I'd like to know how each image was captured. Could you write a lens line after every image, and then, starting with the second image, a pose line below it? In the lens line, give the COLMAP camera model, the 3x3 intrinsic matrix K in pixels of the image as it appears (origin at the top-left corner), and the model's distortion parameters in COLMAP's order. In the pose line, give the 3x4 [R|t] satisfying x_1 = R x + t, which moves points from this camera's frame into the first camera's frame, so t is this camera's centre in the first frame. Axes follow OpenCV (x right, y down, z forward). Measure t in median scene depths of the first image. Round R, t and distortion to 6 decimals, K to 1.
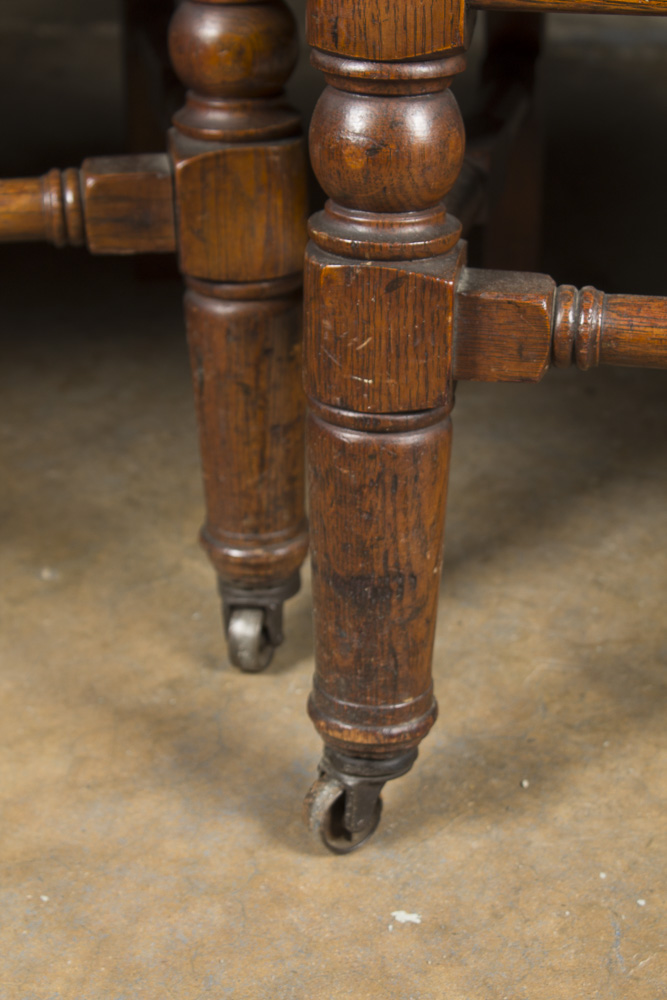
lens RADIAL K [[2064.7, 0, 333.5], [0, 2064.7, 500.0], [0, 0, 1]] dist [0.027829, 0.087617]
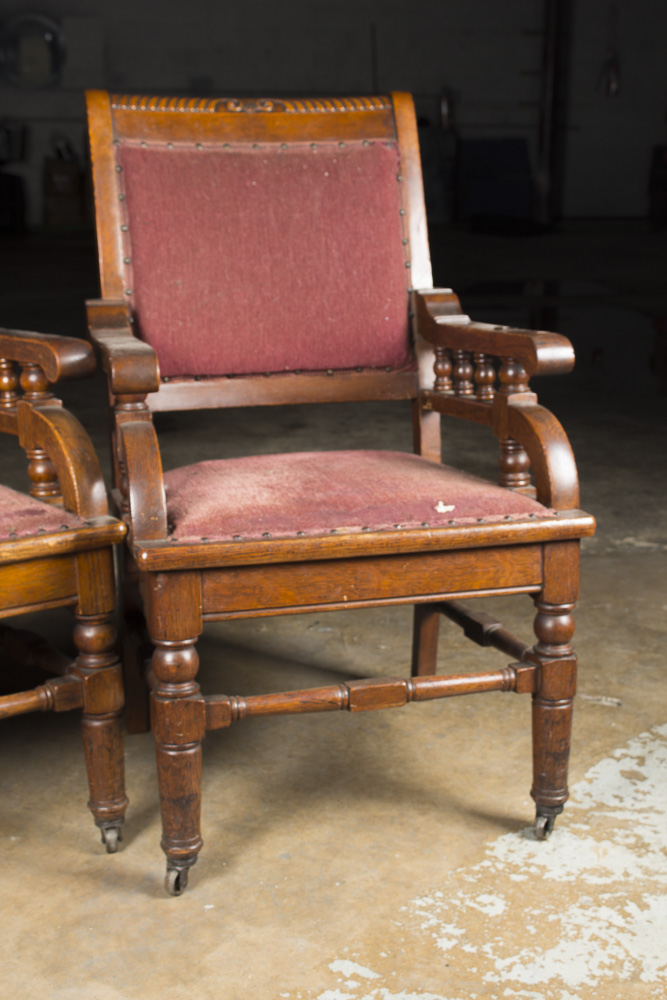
lens RADIAL K [[1438.9, 0, 333.5], [0, 1438.9, 500.0], [0, 0, 1]] dist [-0.034096, 0.035109]
pose [[0.899129, -0.099502, 0.426224, -0.620089], [0.194643, 0.963123, -0.185763, 0.048143], [-0.392022, 0.249986, 0.885339, -1.071166]]
